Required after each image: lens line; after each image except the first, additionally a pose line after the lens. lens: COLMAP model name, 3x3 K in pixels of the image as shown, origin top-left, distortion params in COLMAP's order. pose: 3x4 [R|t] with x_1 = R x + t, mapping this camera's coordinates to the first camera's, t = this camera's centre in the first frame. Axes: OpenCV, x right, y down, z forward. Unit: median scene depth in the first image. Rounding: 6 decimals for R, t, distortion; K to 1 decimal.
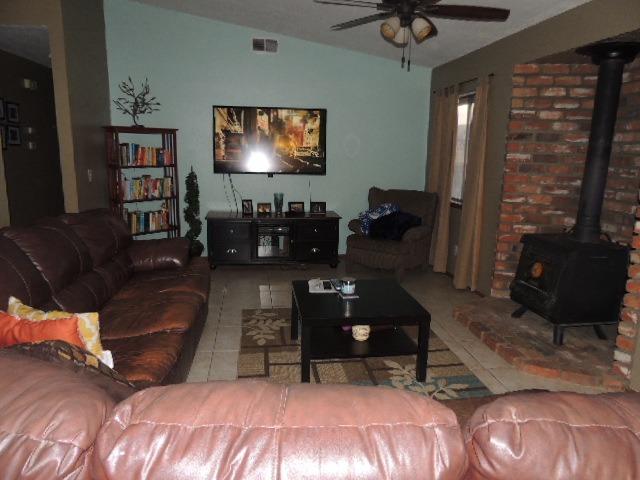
lens RADIAL K [[457.6, 0, 320.0], [0, 457.6, 240.0], [0, 0, 1]] dist [-0.018147, 0.002969]
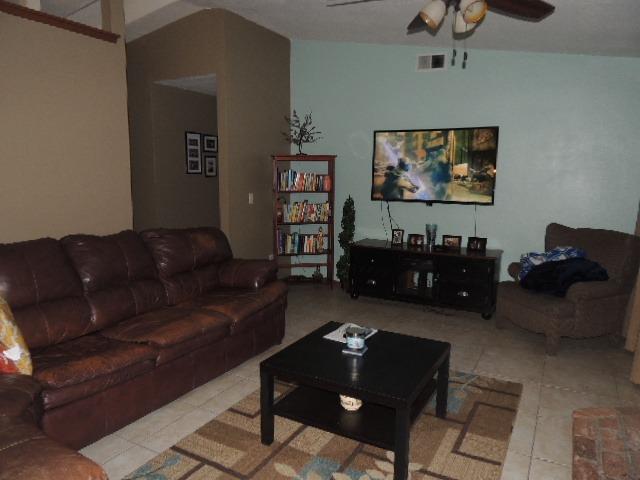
lens RADIAL K [[457.6, 0, 320.0], [0, 457.6, 240.0], [0, 0, 1]] dist [-0.018147, 0.002969]
pose [[0.798225, 0.076625, -0.597466, 0.273518], [-0.112165, 0.993436, -0.022446, -0.027959], [0.591824, 0.084931, 0.801580, 0.166782]]
